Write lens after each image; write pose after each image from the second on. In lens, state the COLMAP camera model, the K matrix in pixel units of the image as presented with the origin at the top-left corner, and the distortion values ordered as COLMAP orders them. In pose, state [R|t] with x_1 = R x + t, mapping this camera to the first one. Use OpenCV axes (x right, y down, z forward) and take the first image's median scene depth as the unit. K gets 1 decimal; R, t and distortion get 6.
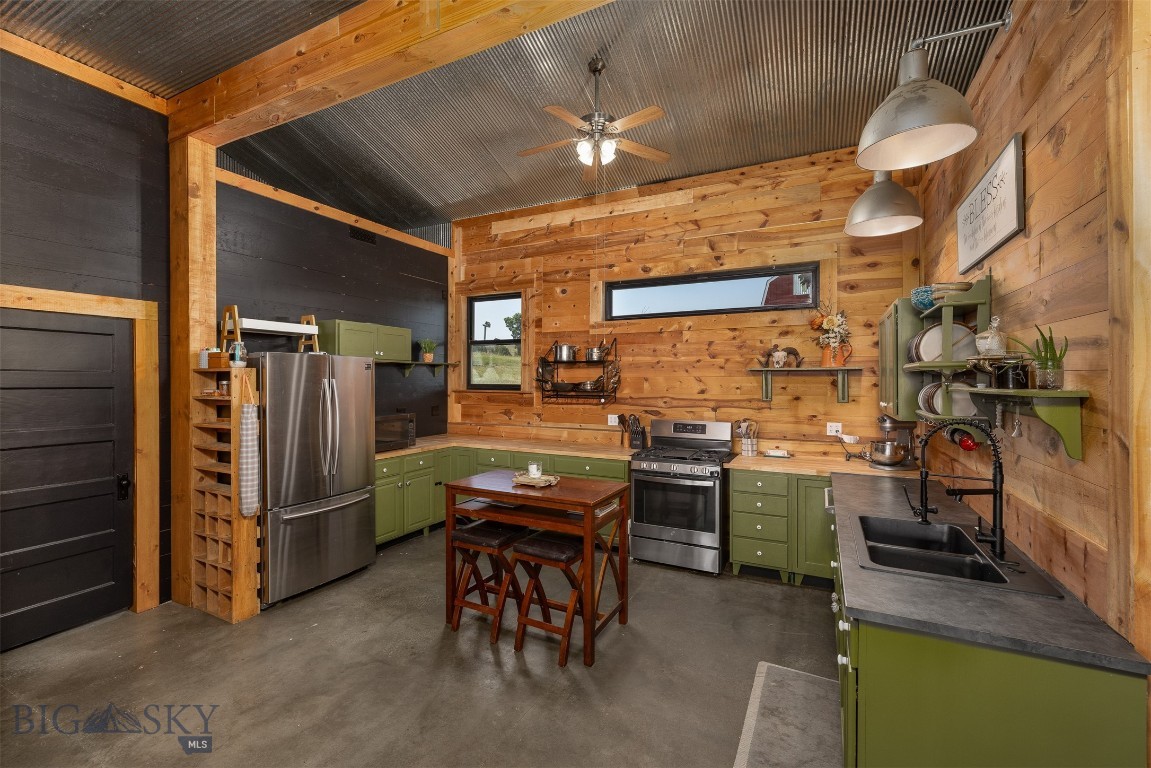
lens RADIAL K [[493.5, 0, 568.3], [0, 493.5, 382.3], [0, 0, 1]] dist [0.003021, -0.000547]
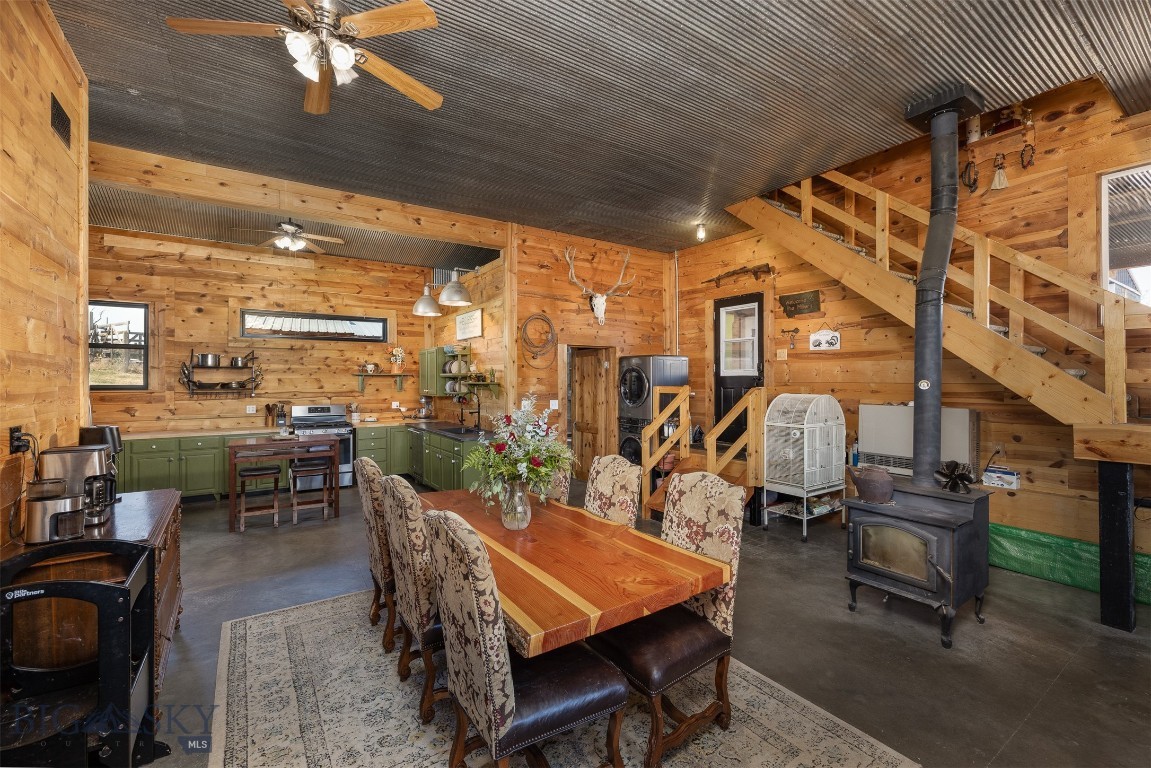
lens RADIAL K [[493.5, 0, 563.7], [0, 493.5, 378.0], [0, 0, 1]] dist [0.003021, -0.000547]
pose [[0.499220, 0.002450, 0.866472, -0.793214], [0.006975, 0.999952, -0.006846, 0.004681], [-0.866447, 0.009462, 0.499179, -0.536863]]
